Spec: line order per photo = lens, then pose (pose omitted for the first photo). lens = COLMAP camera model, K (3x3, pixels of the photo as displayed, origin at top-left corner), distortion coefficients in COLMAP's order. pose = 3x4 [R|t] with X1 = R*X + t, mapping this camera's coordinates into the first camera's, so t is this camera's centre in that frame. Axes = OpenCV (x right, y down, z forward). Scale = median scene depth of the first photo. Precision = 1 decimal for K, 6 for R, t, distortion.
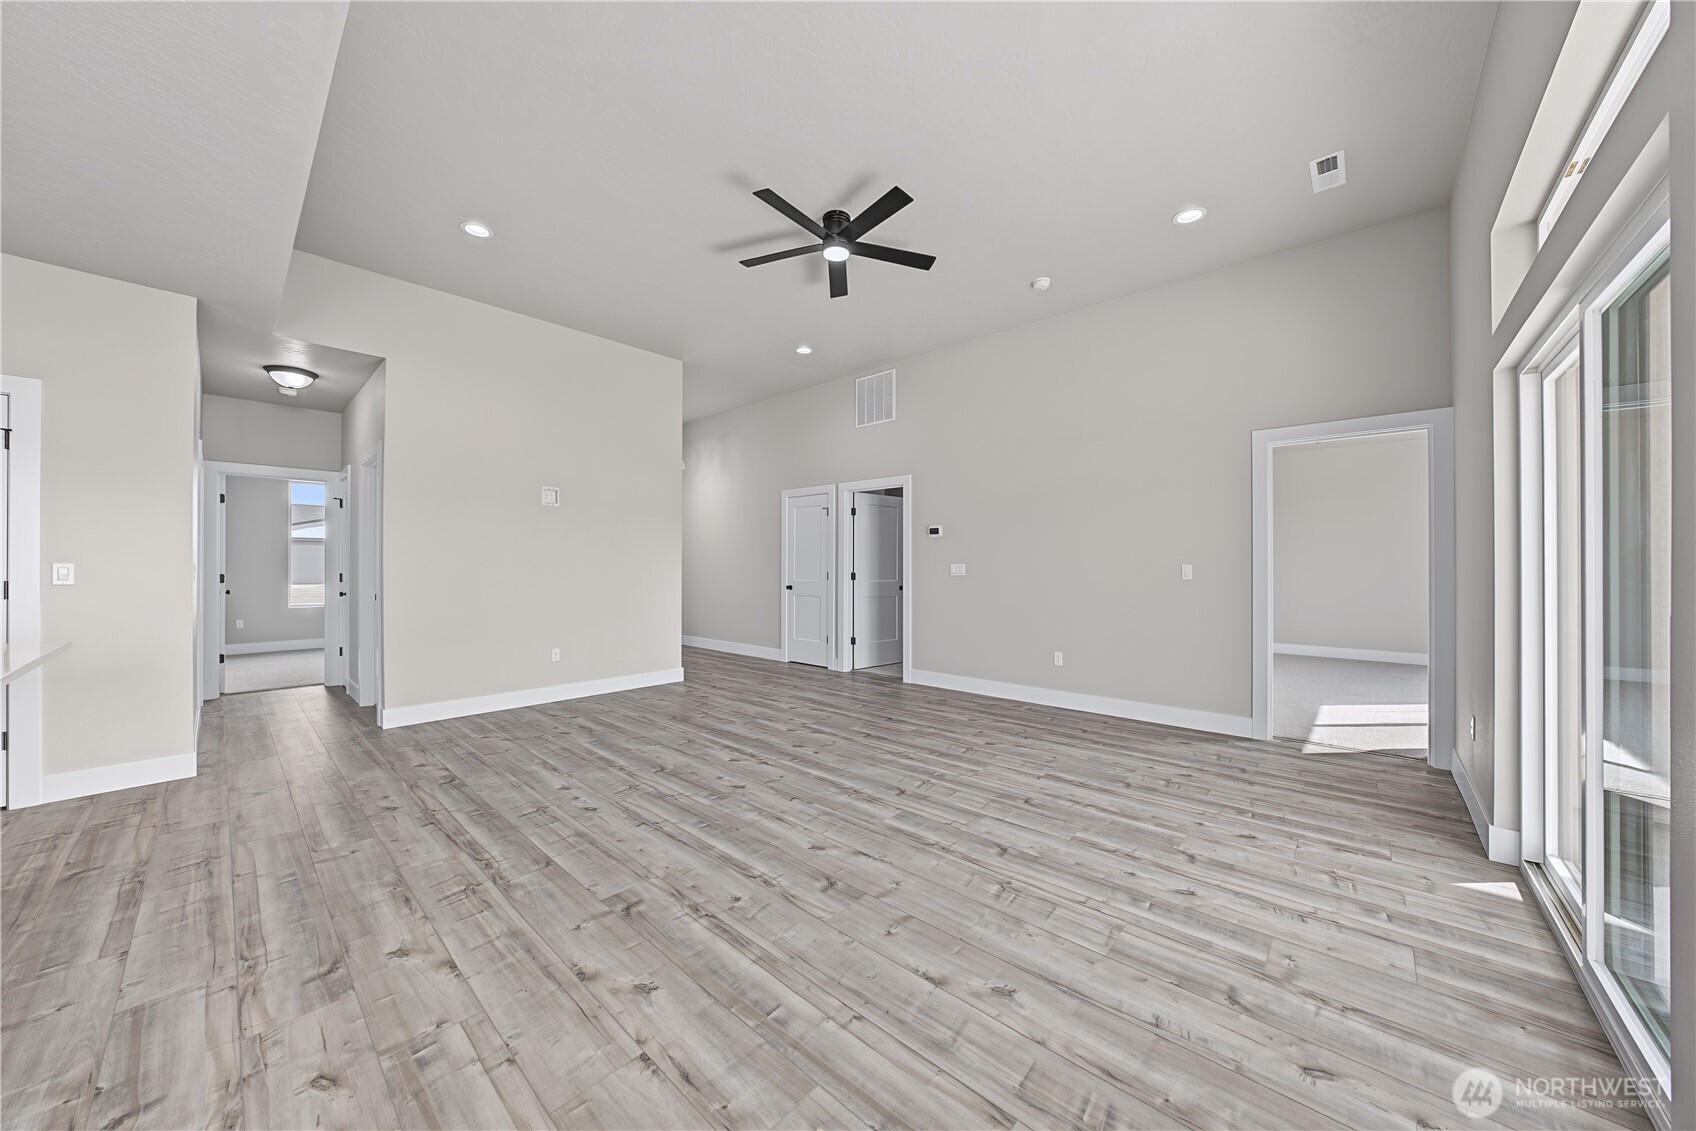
lens RADIAL K [[583.8, 0, 843.9], [0, 583.8, 568.1], [0, 0, 1]] dist [-0.027854, 0.006209]
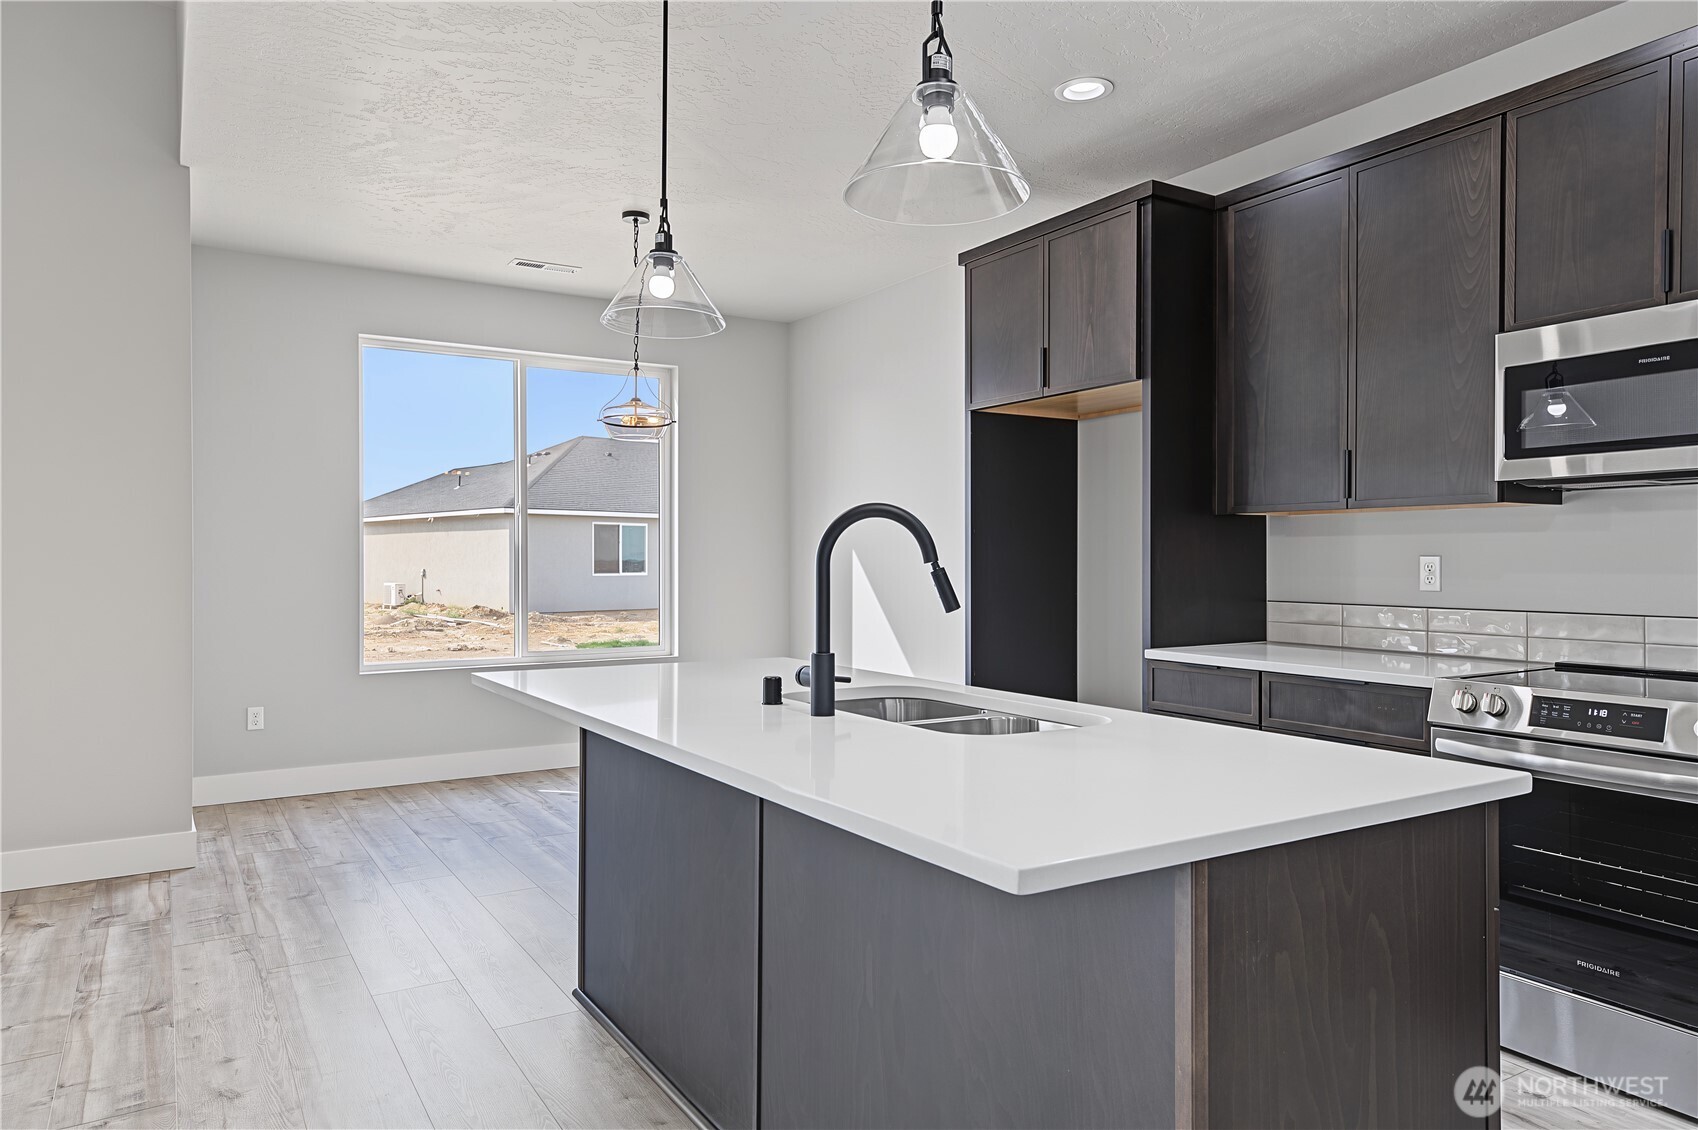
lens RADIAL K [[1099.5, 0, 839.4], [0, 1099.5, 567.6], [0, 0, 1]] dist [0.023255, 0.008231]
pose [[-0.960565, -0.004559, 0.278019, -1.050888], [-0.001923, 0.999951, 0.009755, -0.005999], [-0.278050, 0.008836, -0.960526, 1.088650]]
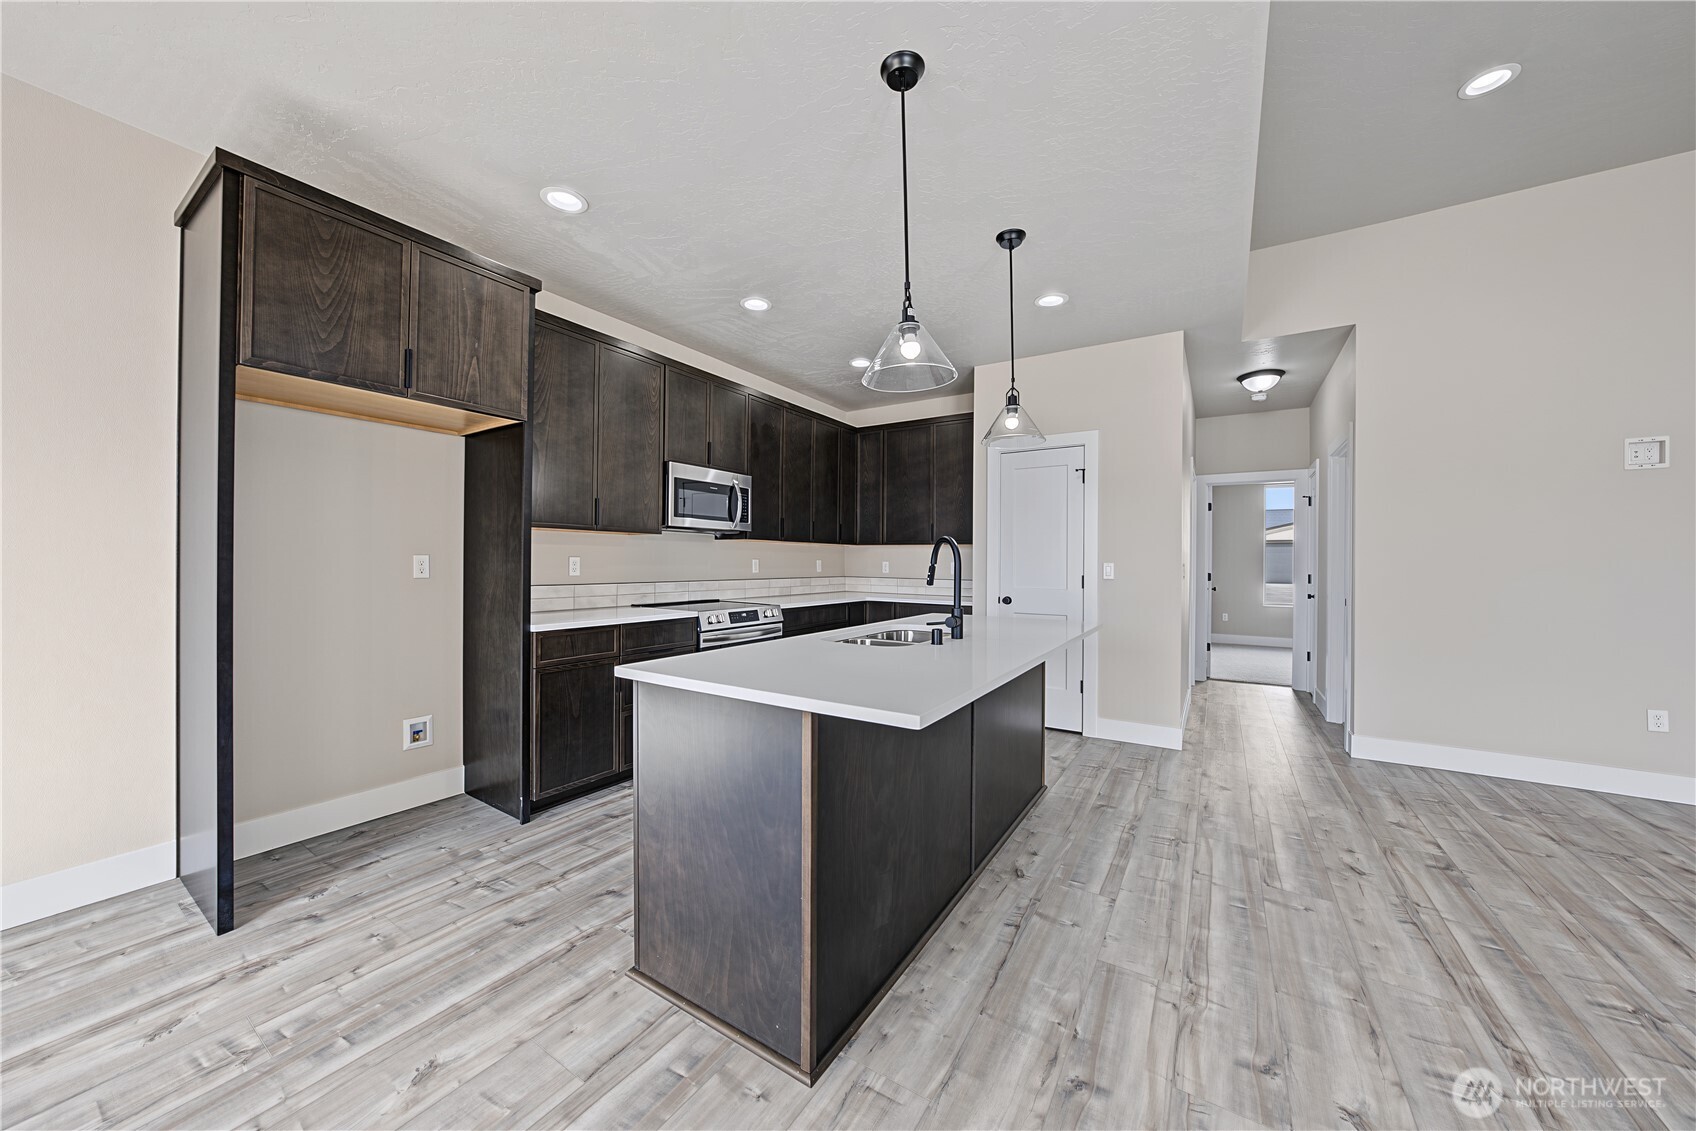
lens RADIAL K [[583.8, 0, 852.3], [0, 583.8, 560.8], [0, 0, 1]] dist [-0.027854, 0.006209]
pose [[0.172045, -0.003823, -0.985082, -0.115927], [-0.011182, 0.999920, -0.005834, -0.000388], [0.985026, 0.012019, 0.171988, 0.151758]]
